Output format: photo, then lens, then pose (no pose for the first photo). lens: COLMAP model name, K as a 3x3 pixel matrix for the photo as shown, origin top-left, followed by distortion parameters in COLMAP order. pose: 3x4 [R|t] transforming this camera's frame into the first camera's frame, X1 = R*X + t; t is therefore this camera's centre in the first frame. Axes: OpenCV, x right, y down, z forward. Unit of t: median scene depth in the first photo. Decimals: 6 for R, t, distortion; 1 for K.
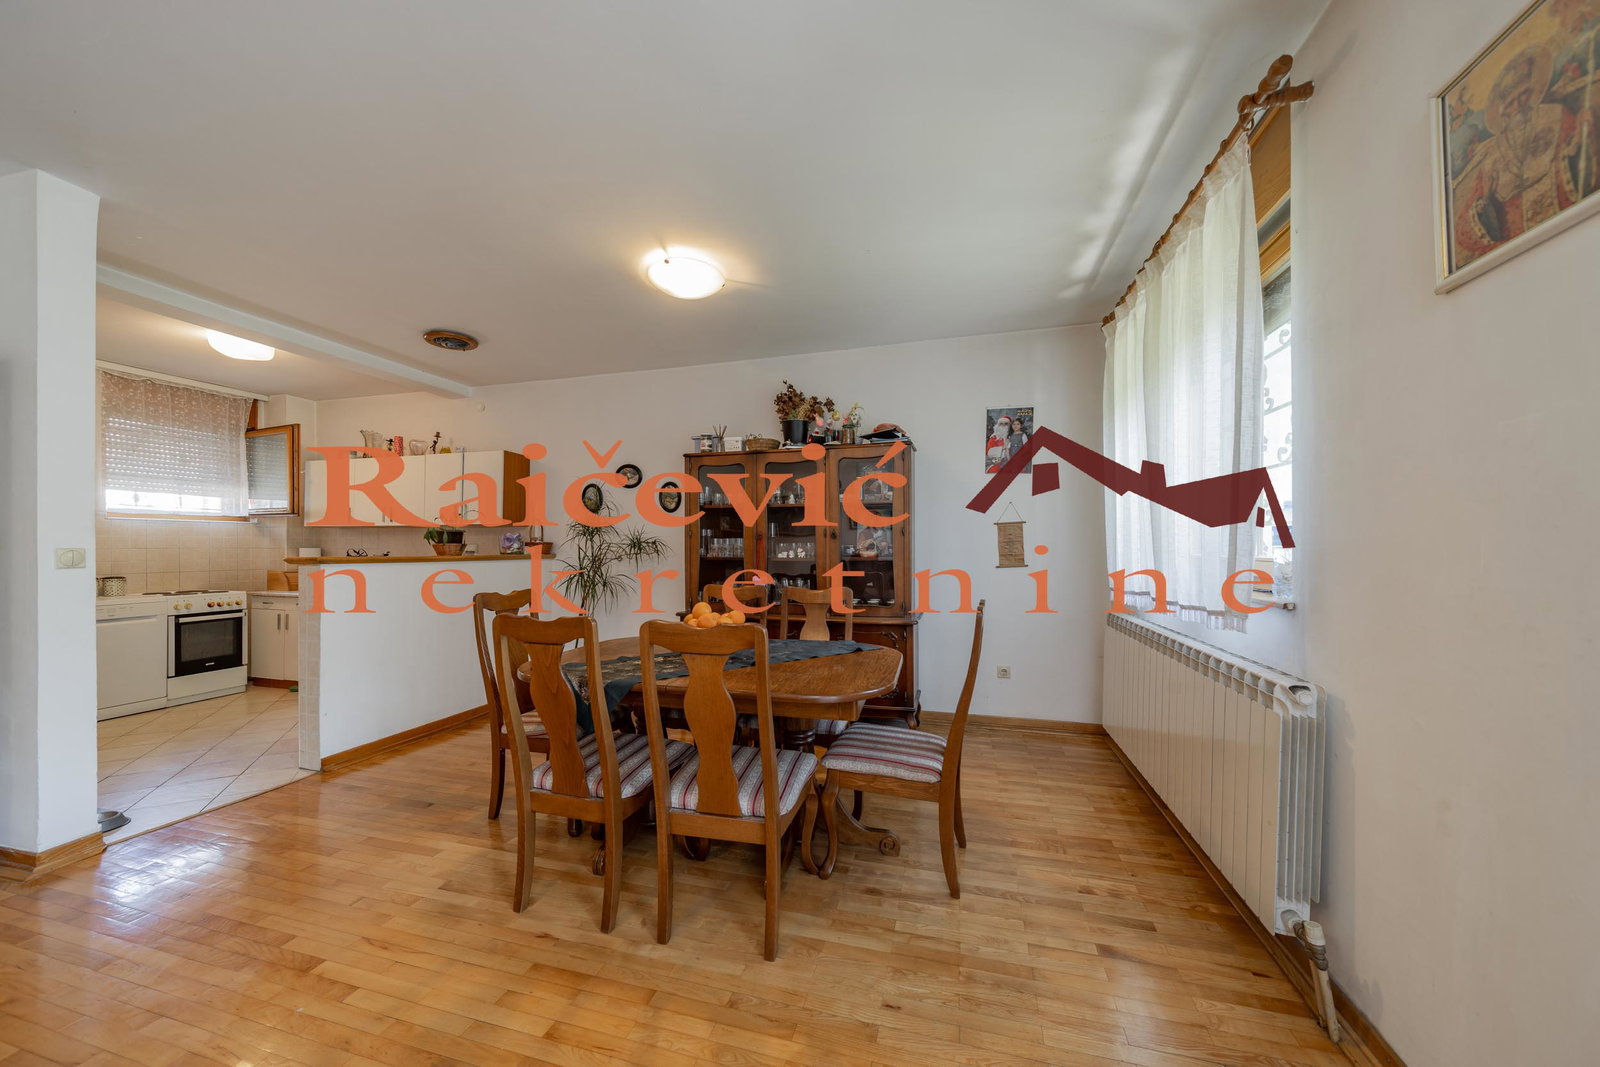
lens RADIAL K [[566.6, 0, 807.3], [0, 566.6, 545.2], [0, 0, 1]] dist [-0.006186, -0.000021]
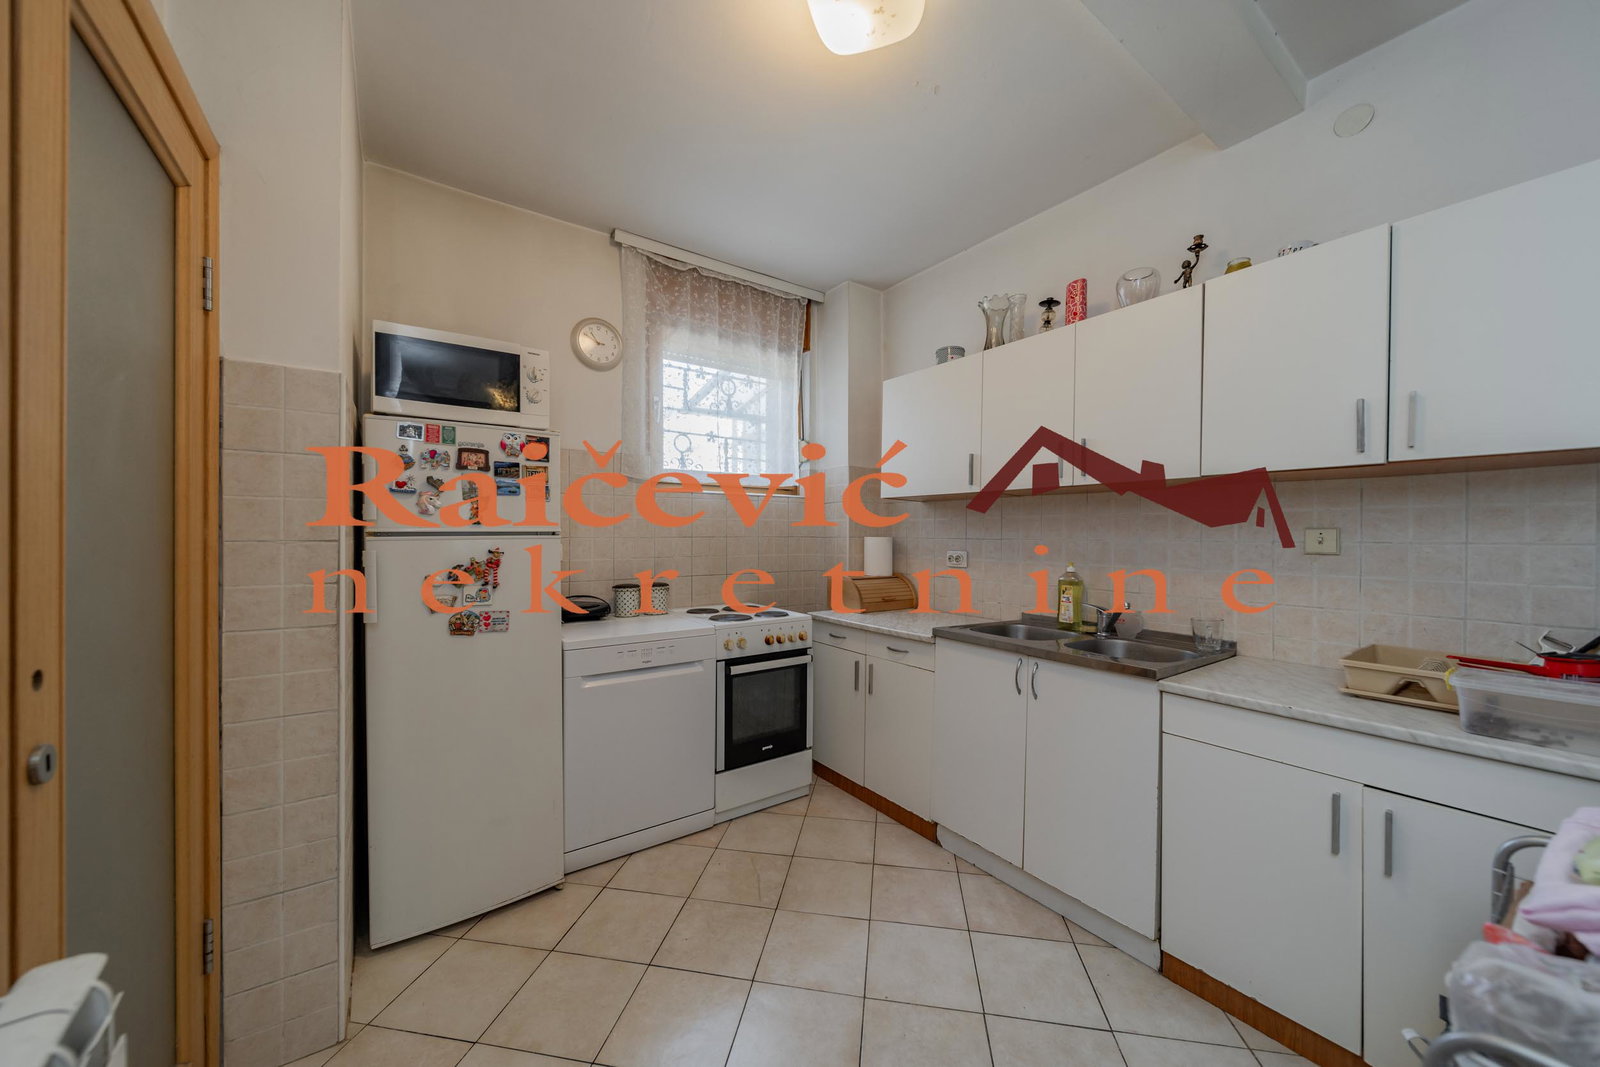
lens RADIAL K [[566.6, 0, 799.2], [0, 566.6, 539.3], [0, 0, 1]] dist [-0.006186, -0.000021]
pose [[0.772739, 0.007920, -0.634675, -0.674883], [-0.003905, 0.999963, 0.007724, 0.002803], [0.634712, -0.003490, 0.772741, 0.580798]]
